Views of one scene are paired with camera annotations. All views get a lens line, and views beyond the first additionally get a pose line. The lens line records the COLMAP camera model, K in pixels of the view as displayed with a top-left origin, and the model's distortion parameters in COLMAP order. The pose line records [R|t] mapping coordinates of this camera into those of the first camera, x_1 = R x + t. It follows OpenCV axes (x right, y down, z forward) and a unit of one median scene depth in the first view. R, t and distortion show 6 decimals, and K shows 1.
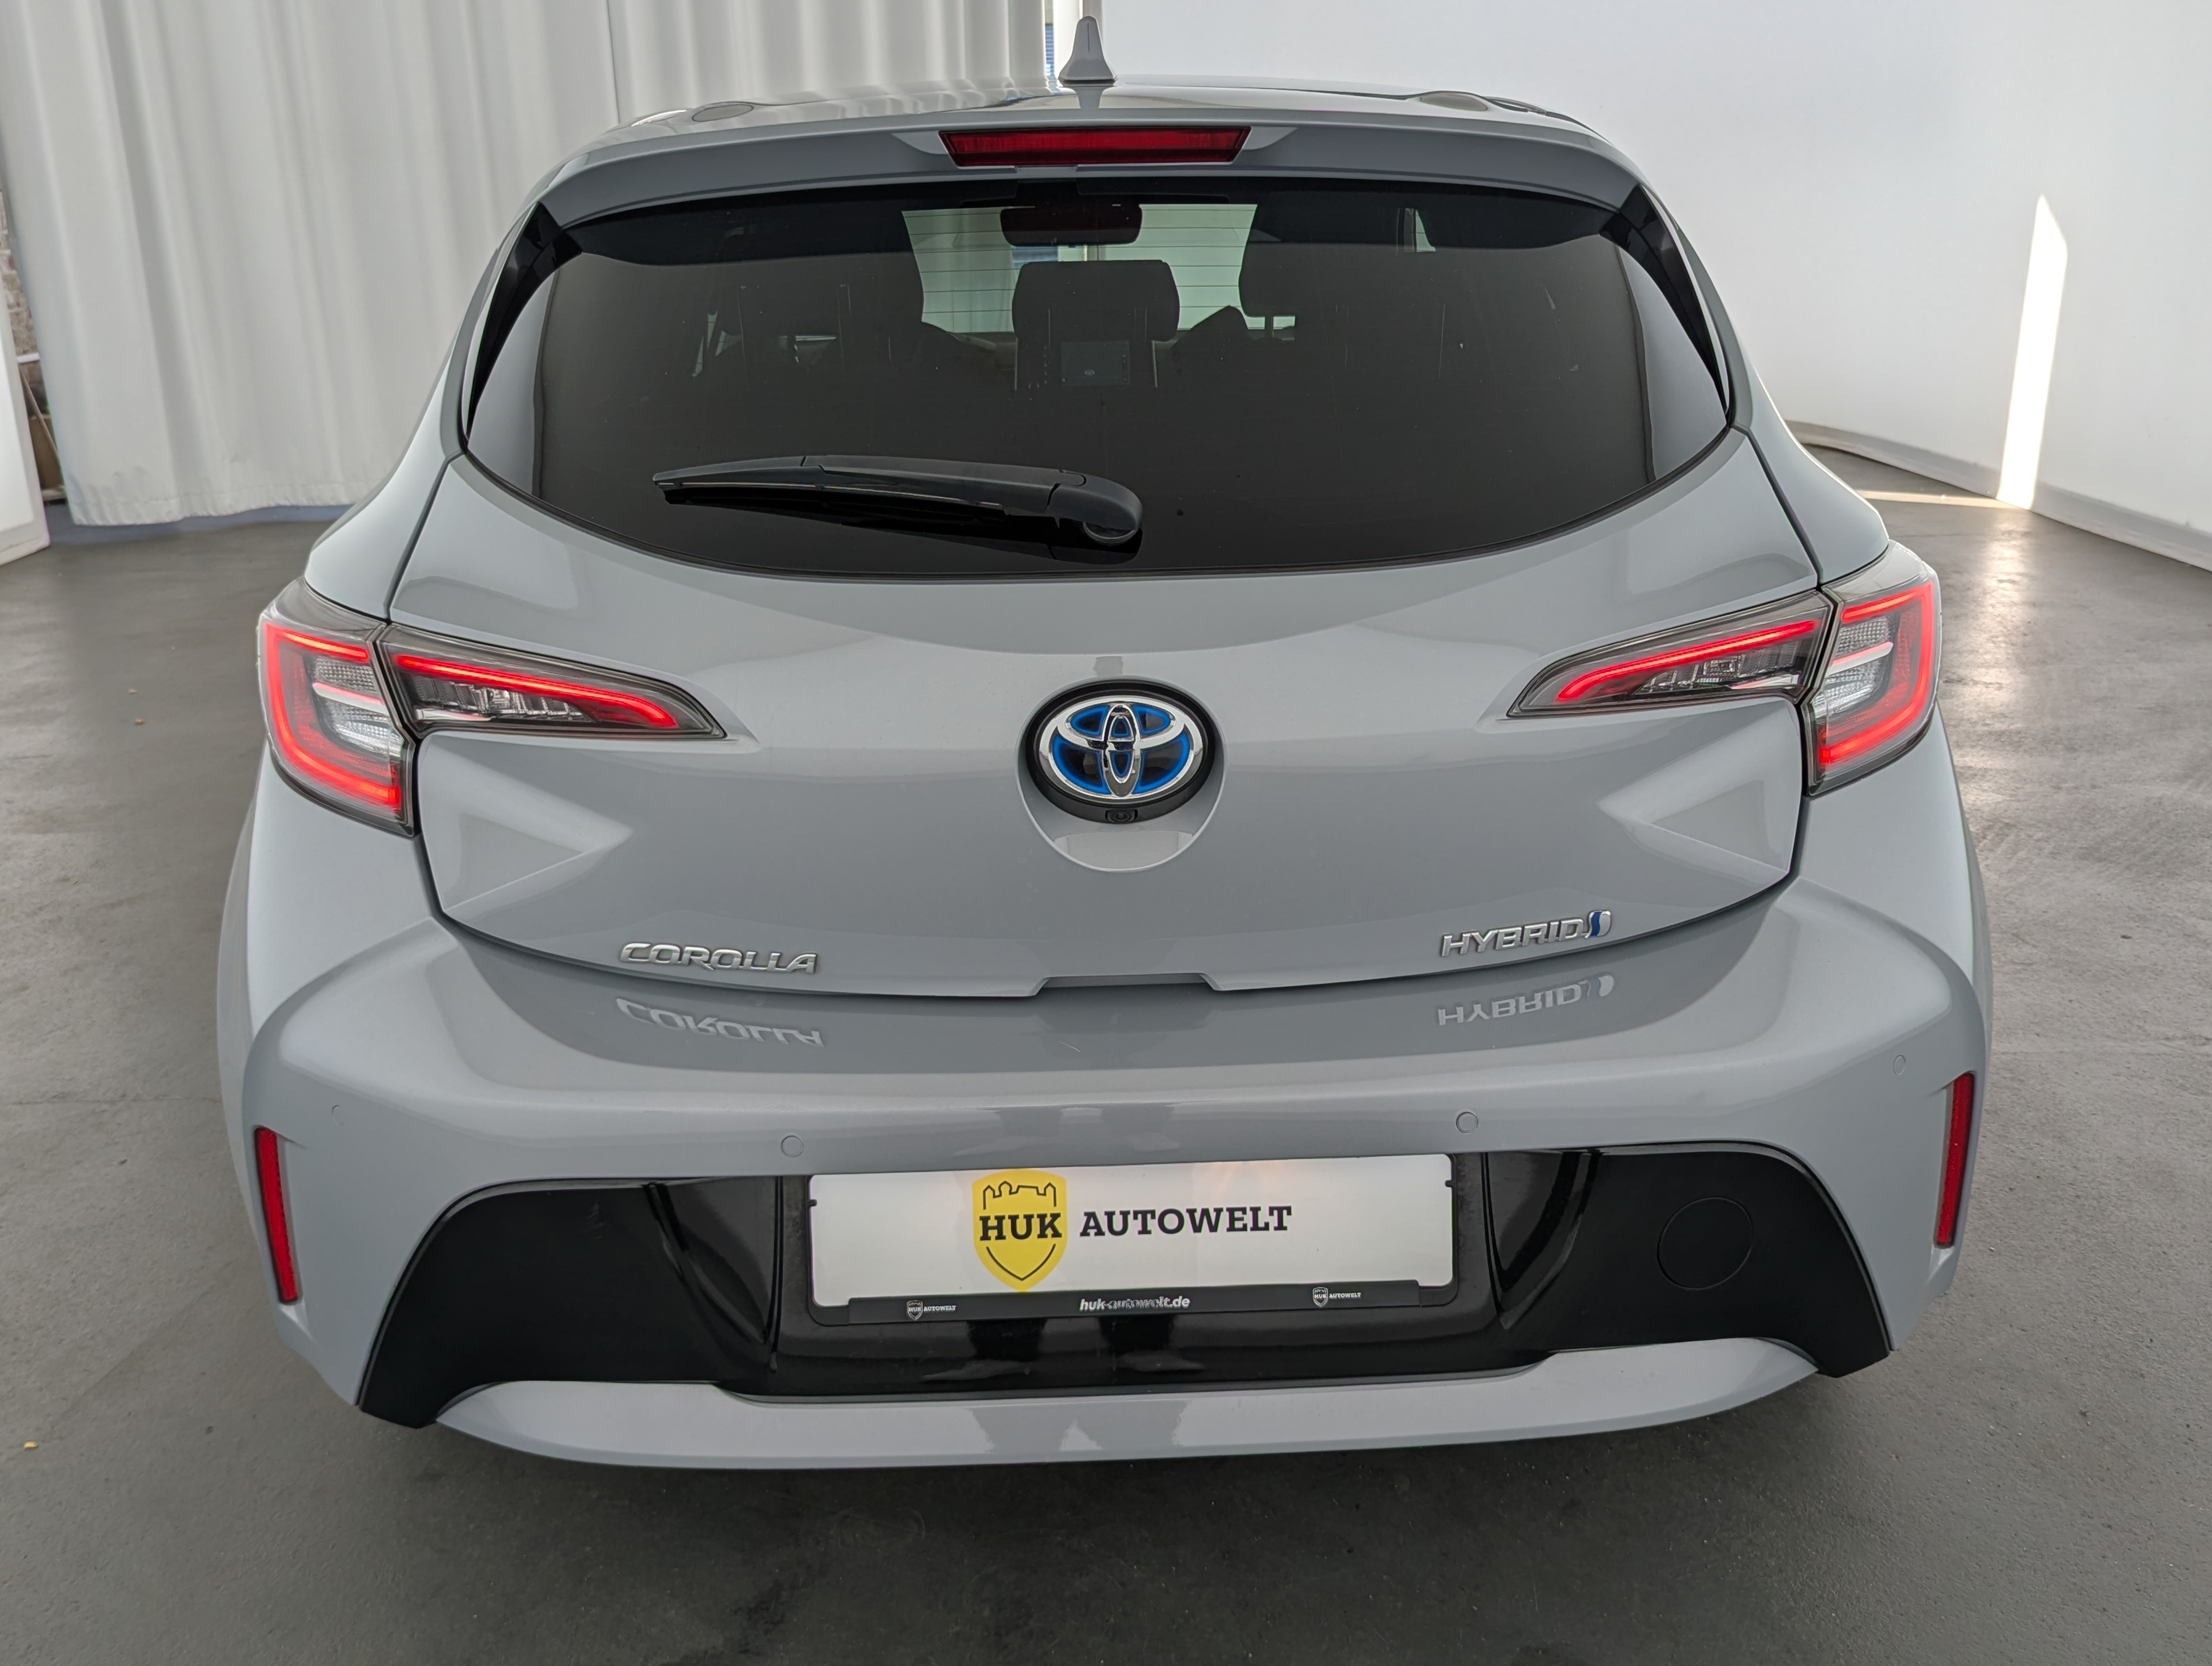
lens RADIAL K [[1988.8, 0, 1106.0], [0, 1988.8, 833.0], [0, 0, 1]] dist [0.044168, -0.020534]
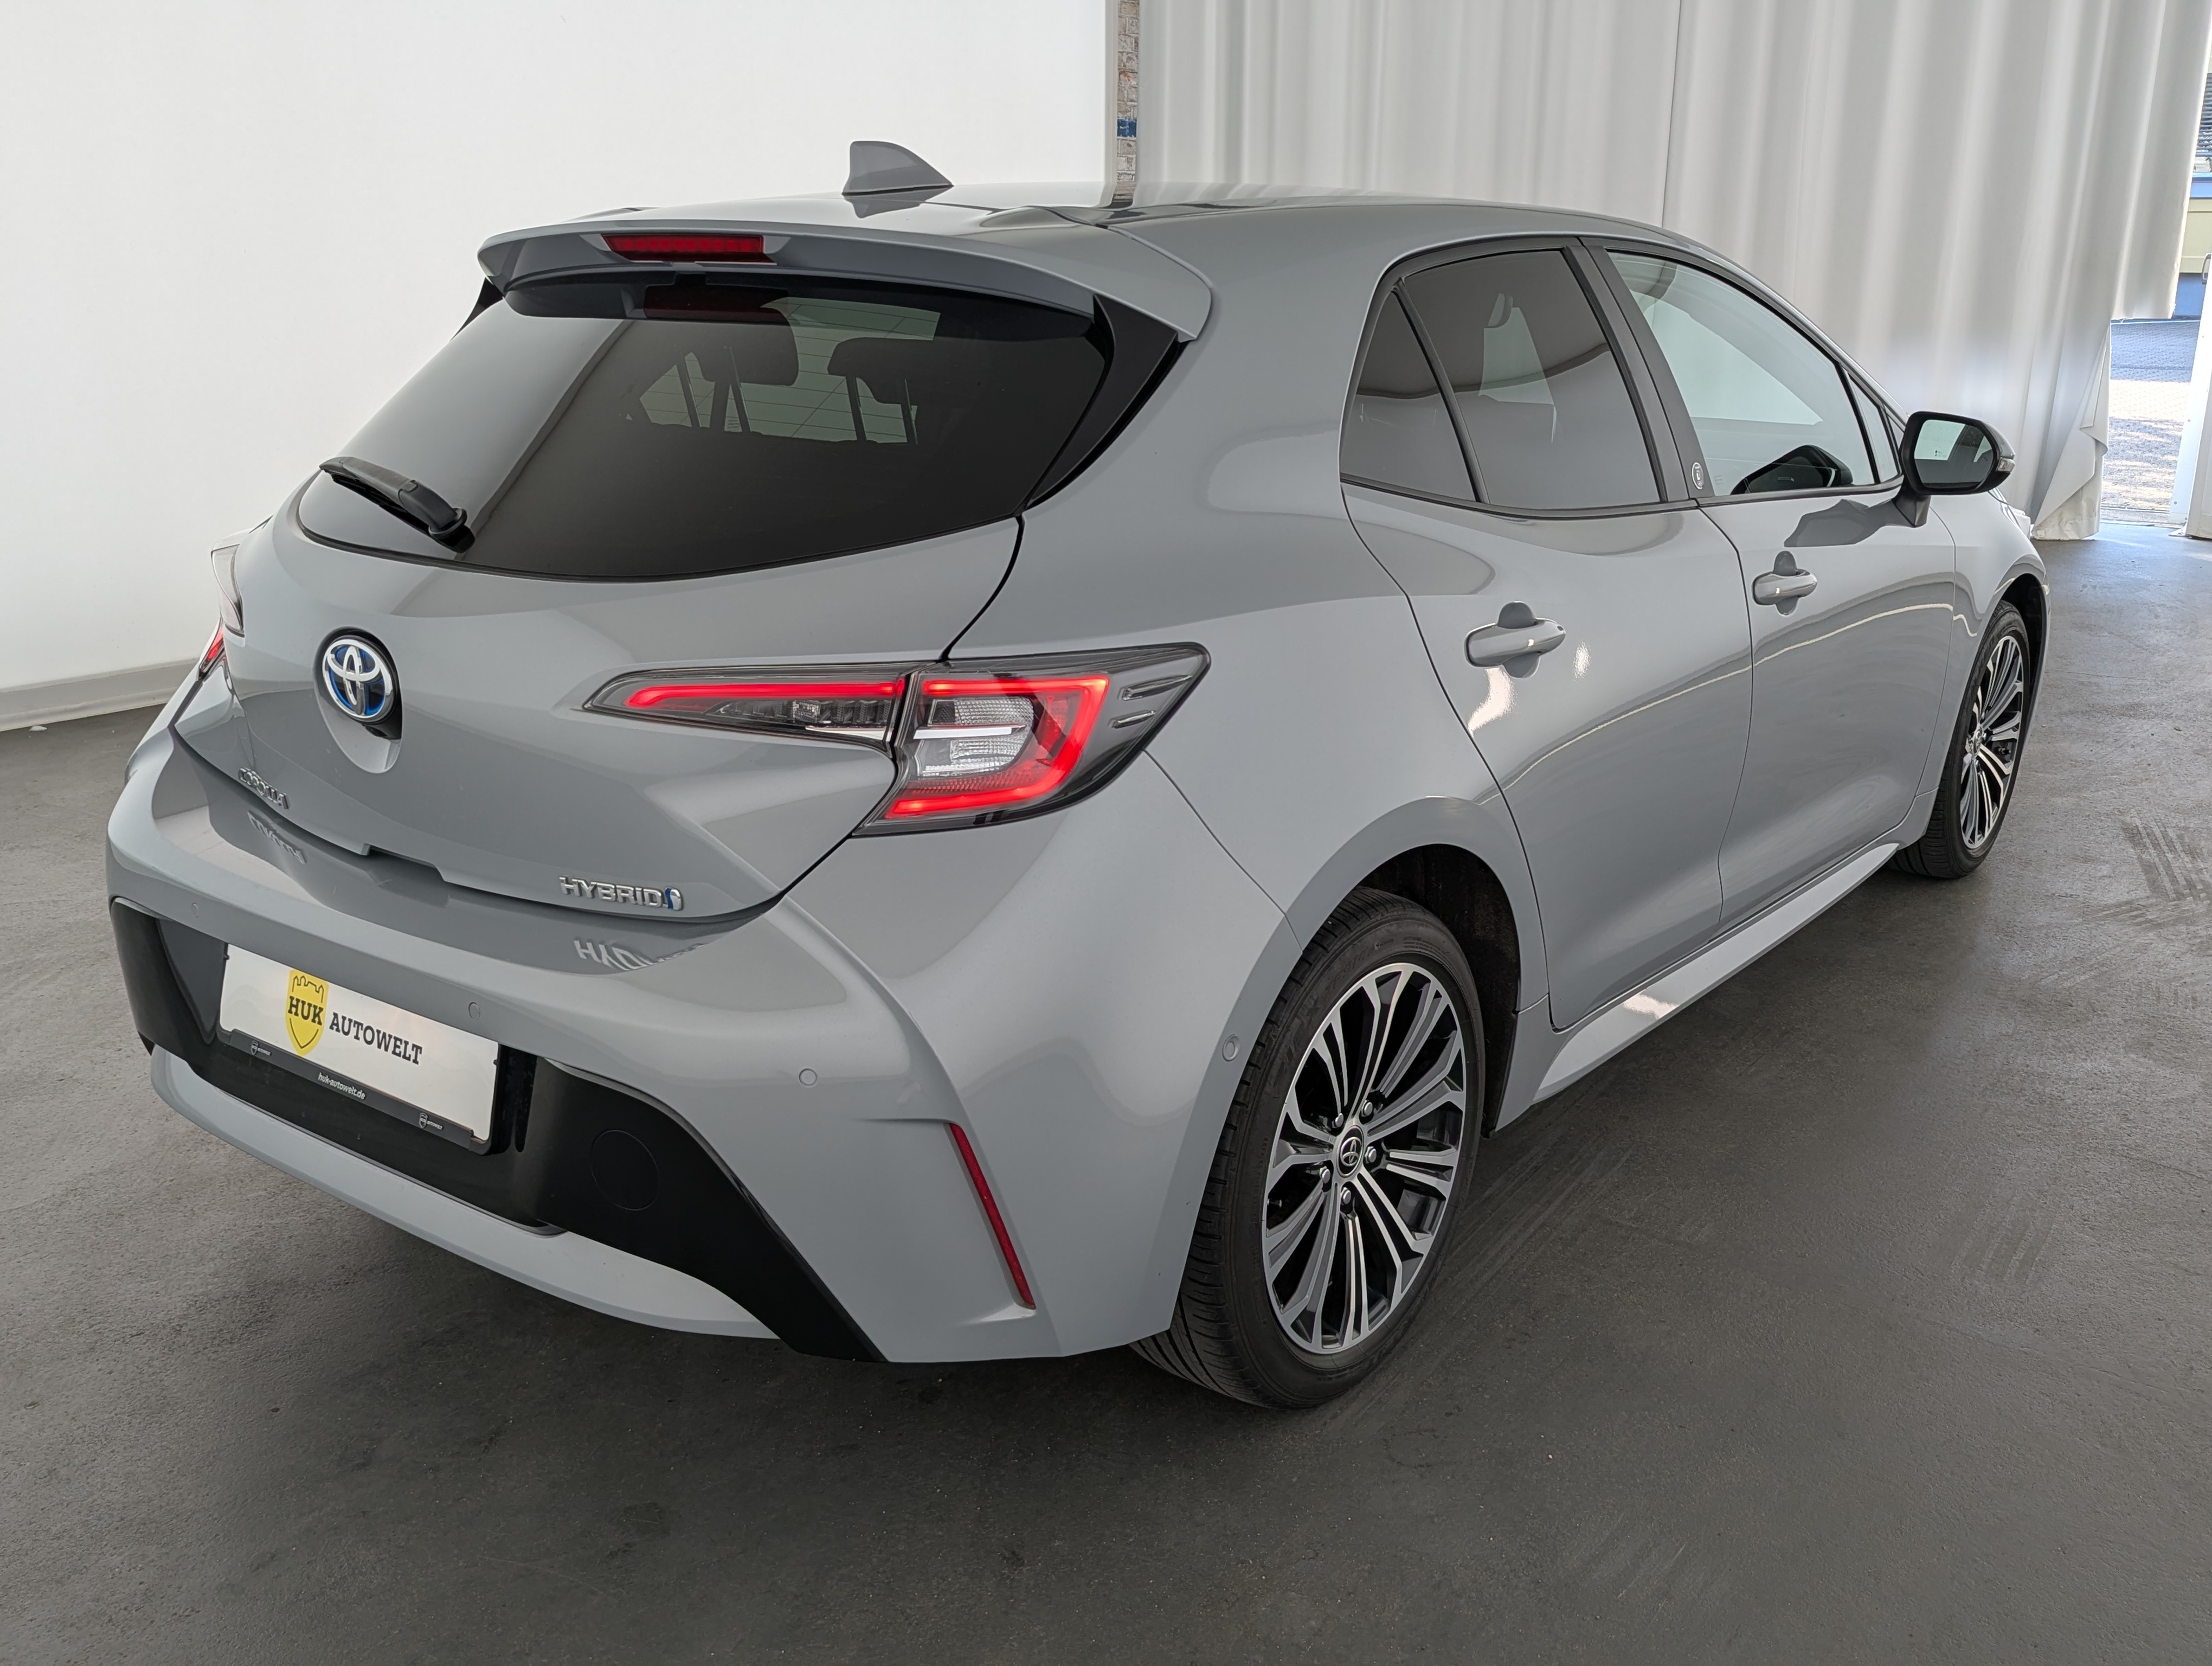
lens RADIAL K [[1982.5, 0, 1147.4], [0, 1982.5, 839.2], [0, 0, 1]] dist [0.010622, -0.020678]
pose [[0.783632, 0.200495, -0.587981, 1.062742], [-0.215231, 0.975489, 0.045781, -0.096819], [0.582748, 0.090676, 0.807578, 0.181586]]
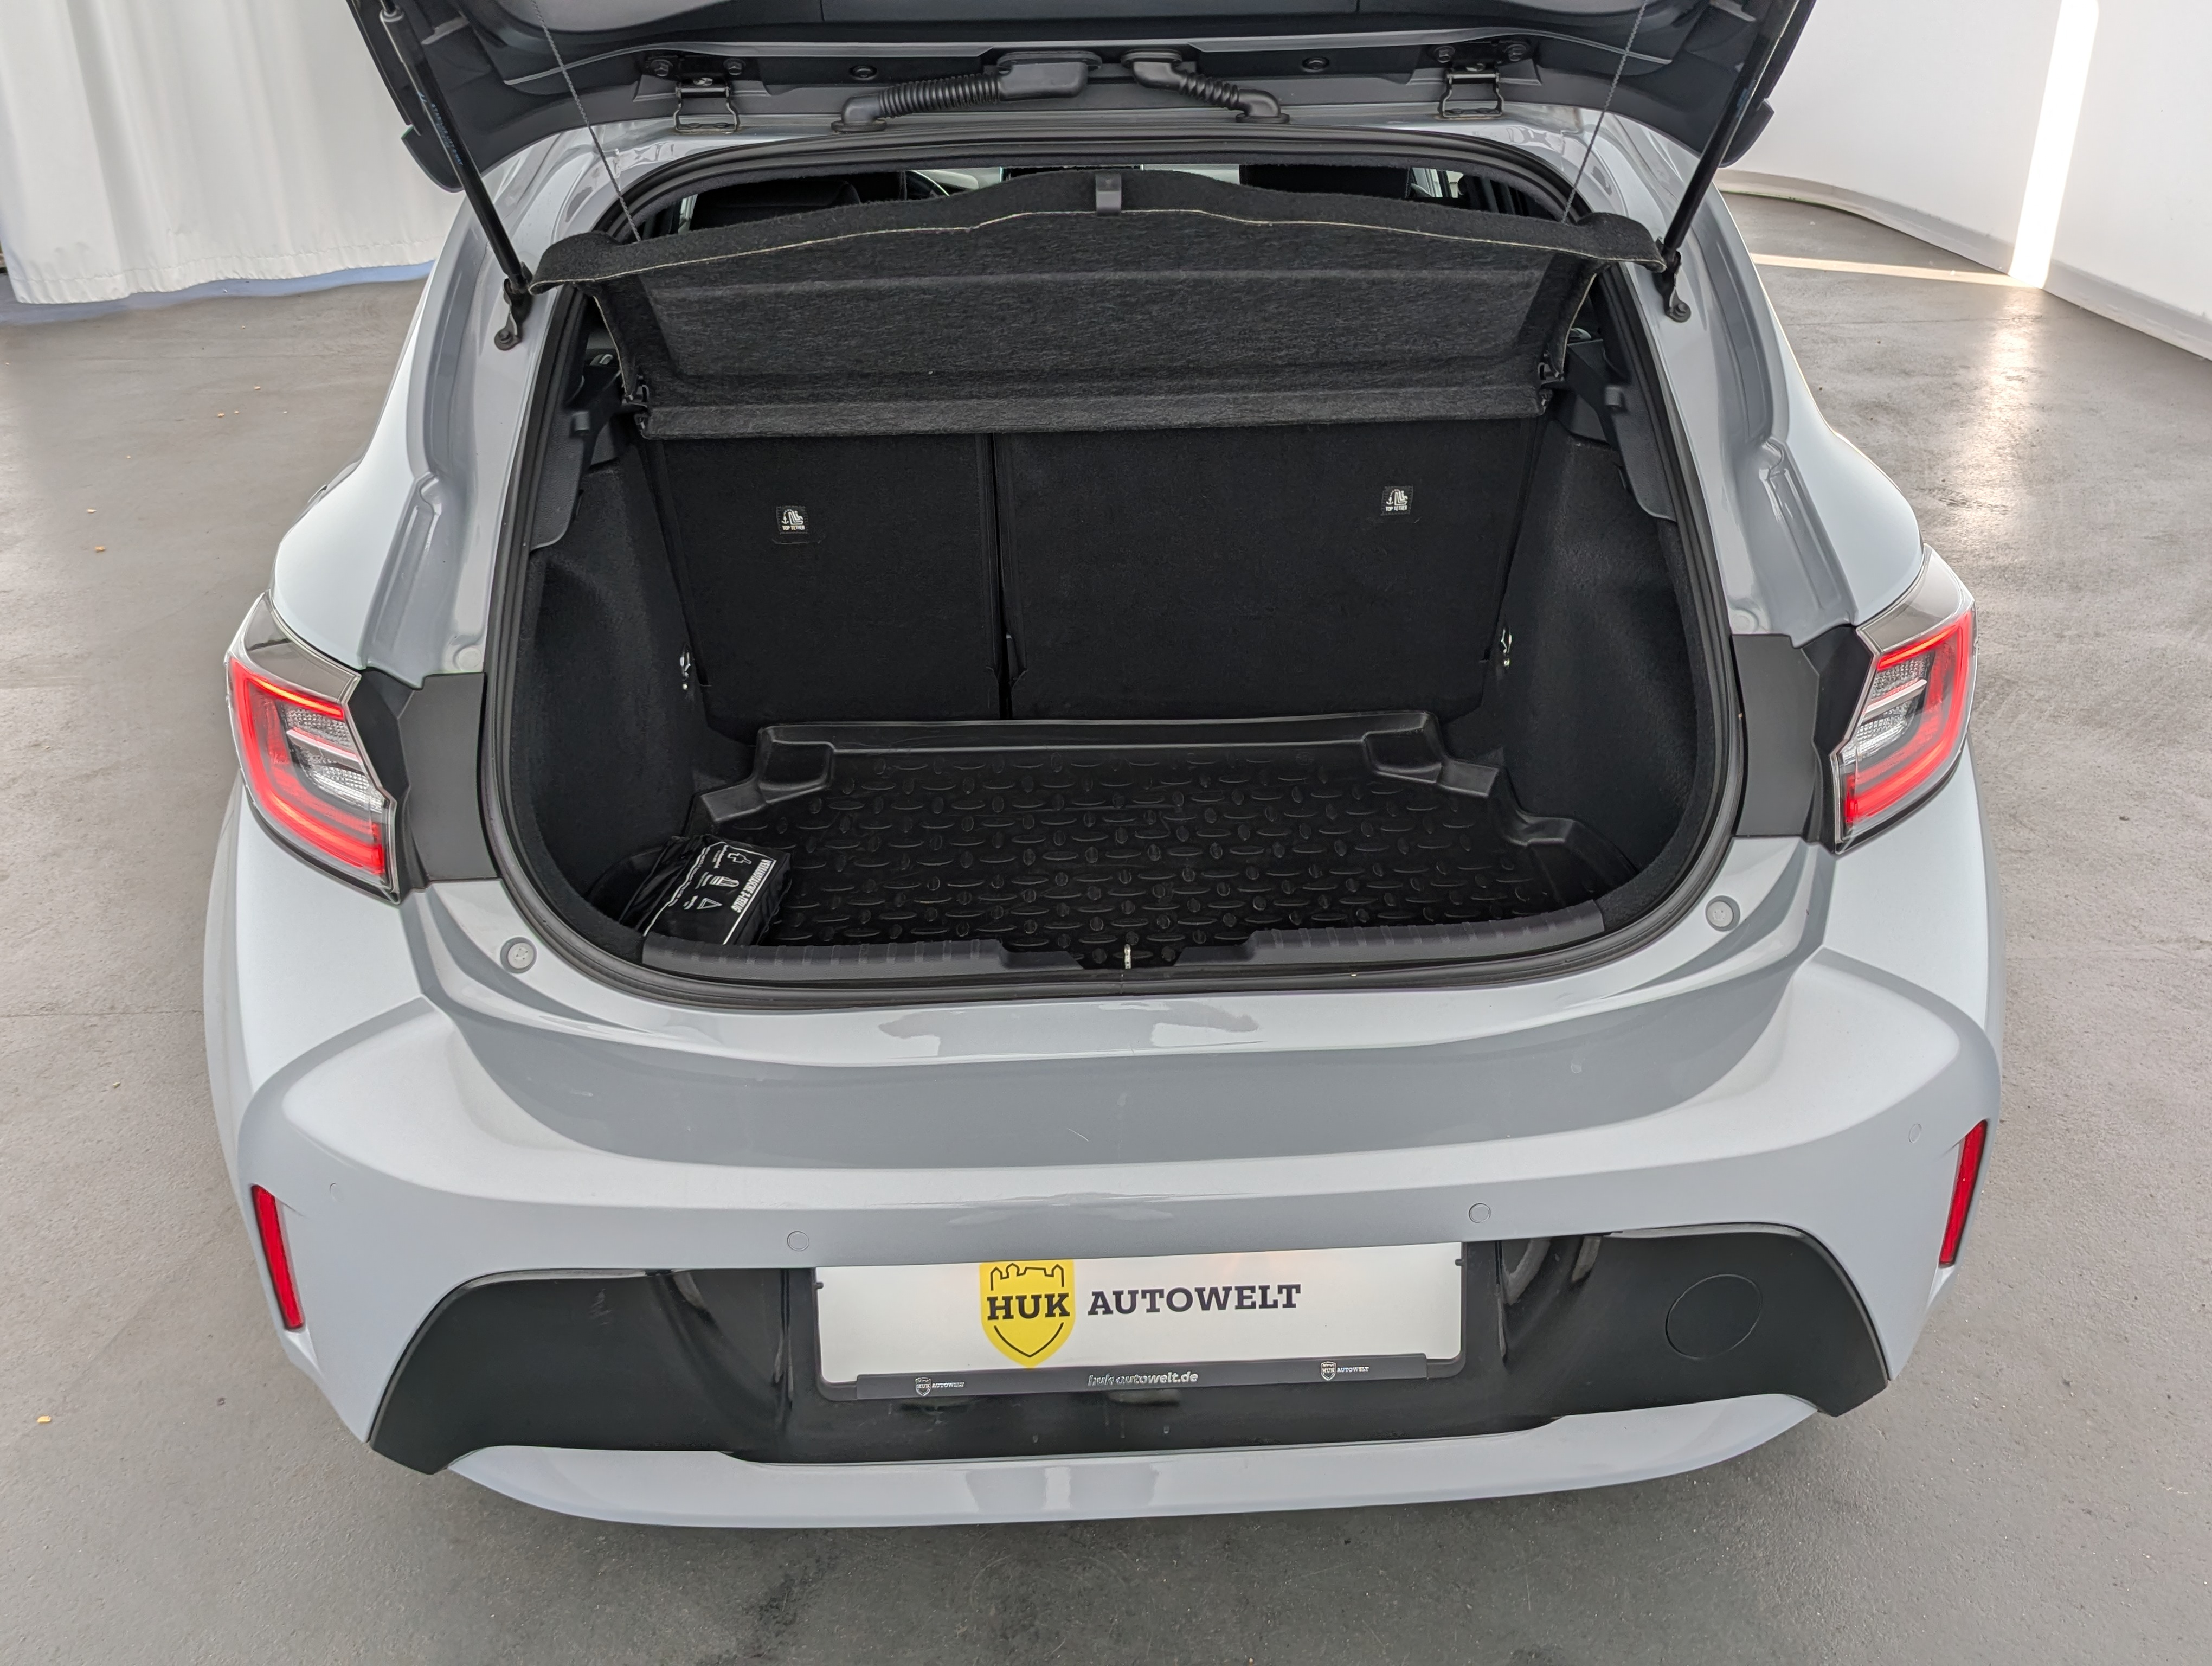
lens RADIAL K [[1989.7, 0, 1096.5], [0, 1989.7, 813.4], [0, 0, 1]] dist [0.035865, -0.002385]
pose [[0.999977, -0.002359, 0.006402, -0.012799], [0.001521, 0.991798, 0.127809, -0.152107], [-0.006651, -0.127796, 0.991778, 0.037642]]
